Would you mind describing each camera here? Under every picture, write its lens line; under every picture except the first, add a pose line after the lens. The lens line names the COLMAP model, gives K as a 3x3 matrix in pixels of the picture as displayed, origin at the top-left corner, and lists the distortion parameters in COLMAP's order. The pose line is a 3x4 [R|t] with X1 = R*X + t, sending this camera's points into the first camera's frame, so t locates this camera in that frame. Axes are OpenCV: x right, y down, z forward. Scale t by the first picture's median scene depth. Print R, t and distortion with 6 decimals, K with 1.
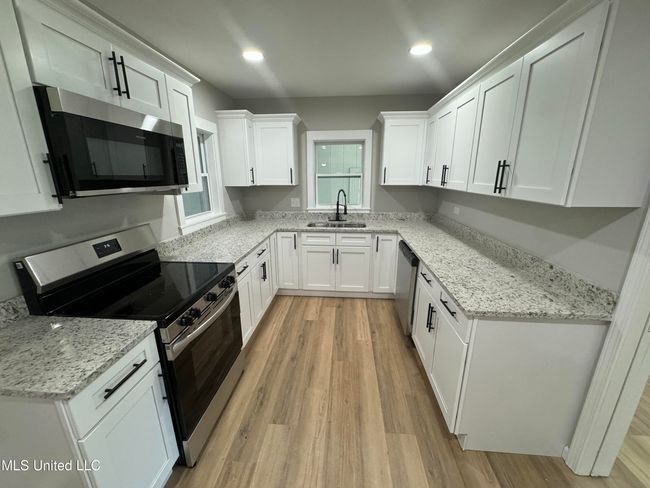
lens RADIAL K [[261.5, 0, 324.5], [0, 261.5, 245.7], [0, 0, 1]] dist [-0.002482, -0.000174]
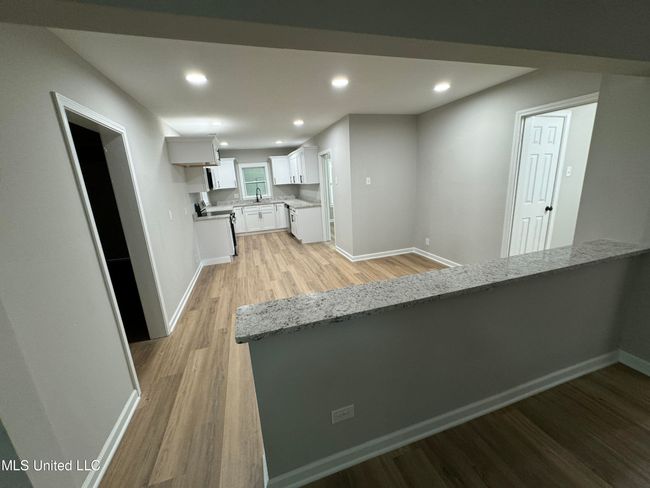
lens RADIAL K [[261.5, 0, 325.9], [0, 261.5, 244.4], [0, 0, 1]] dist [-0.002482, -0.000174]
pose [[0.925004, -0.151870, 0.348287, -0.264953], [0.160704, 0.986996, 0.003569, 0.376091], [-0.344300, 0.052670, 0.937381, -1.386119]]
